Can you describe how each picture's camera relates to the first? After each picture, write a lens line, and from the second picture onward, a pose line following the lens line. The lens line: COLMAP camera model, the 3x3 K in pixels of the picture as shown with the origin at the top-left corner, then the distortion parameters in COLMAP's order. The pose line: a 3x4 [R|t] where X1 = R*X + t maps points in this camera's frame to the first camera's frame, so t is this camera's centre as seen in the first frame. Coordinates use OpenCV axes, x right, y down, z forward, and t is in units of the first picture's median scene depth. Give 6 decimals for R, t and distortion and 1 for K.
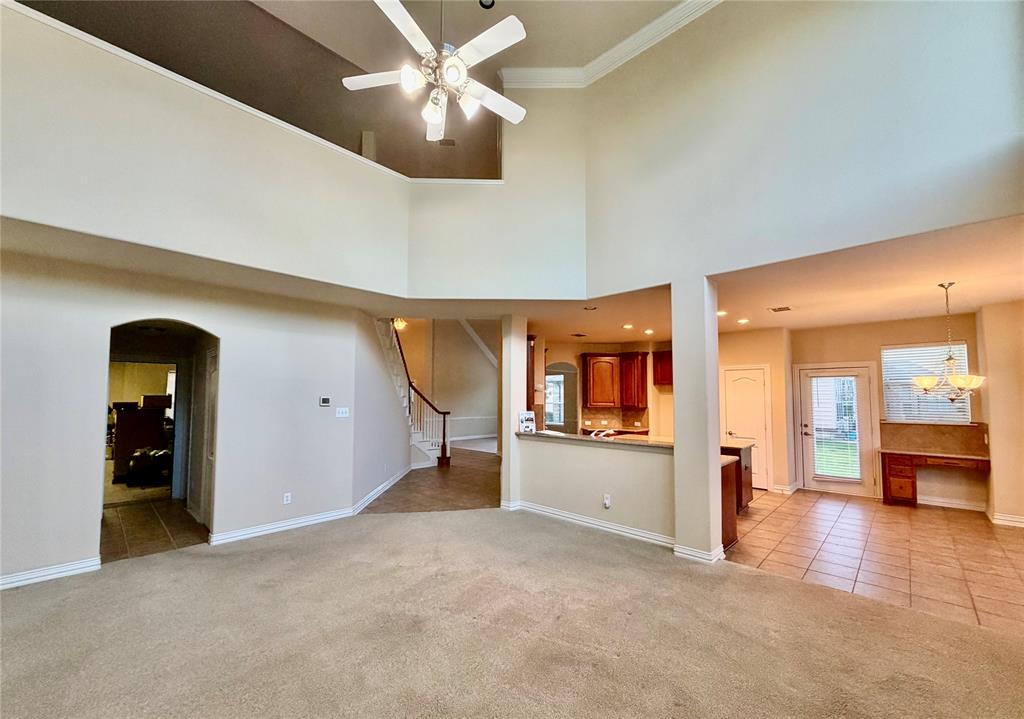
lens RADIAL K [[409.8, 0, 509.6], [0, 409.8, 375.3], [0, 0, 1]] dist [0.000114, 0.000080]
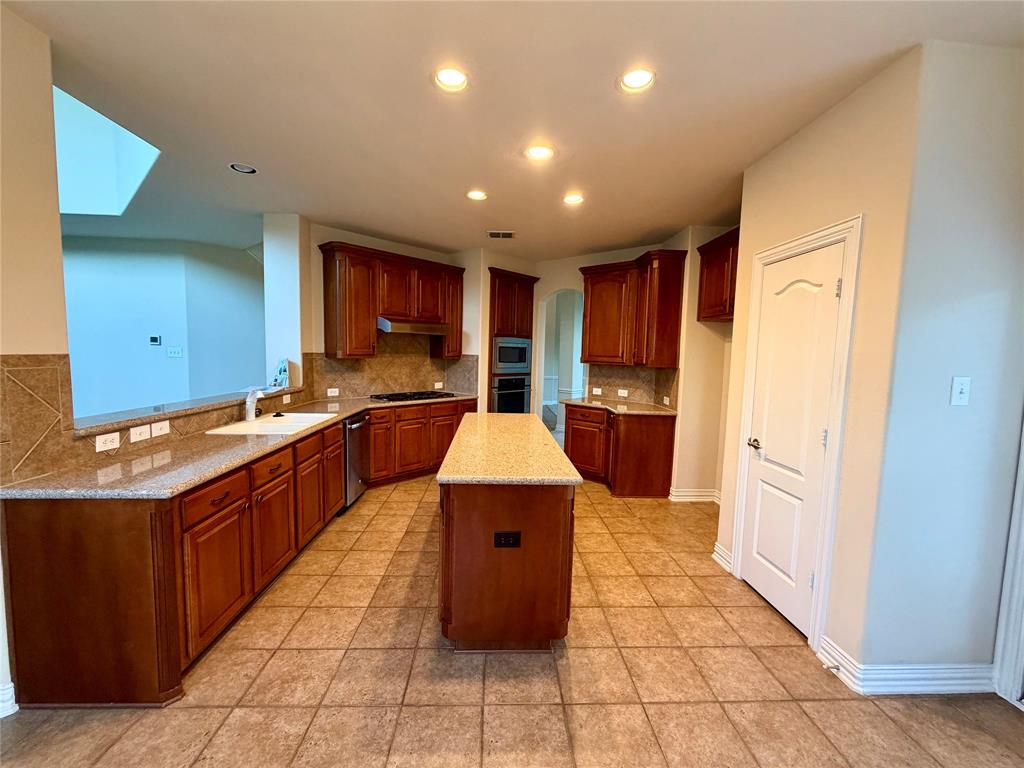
lens RADIAL K [[408.0, 0, 509.2], [0, 408.0, 384.9], [0, 0, 1]] dist [-0.000014, -0.000019]
pose [[0.722427, 0.073151, -0.687567, 0.772326], [0.010969, 0.993050, 0.117177, 0.057837], [0.691361, -0.092194, 0.716604, 0.766234]]
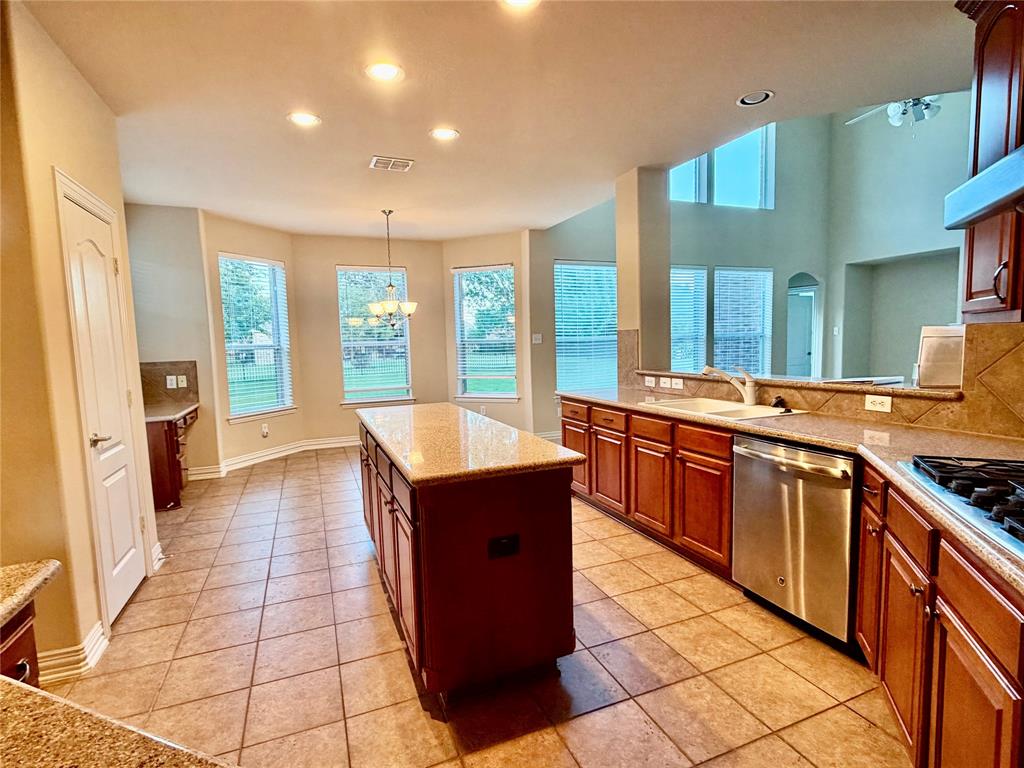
lens RADIAL K [[519.4, 0, 516.0], [0, 519.4, 390.3], [0, 0, 1]] dist [-0.038987, 0.000071]
pose [[-0.918716, -0.014063, 0.394667, 0.181724], [0.004194, 0.998962, 0.045359, 0.120889], [-0.394896, 0.043327, -0.917704, 1.513397]]
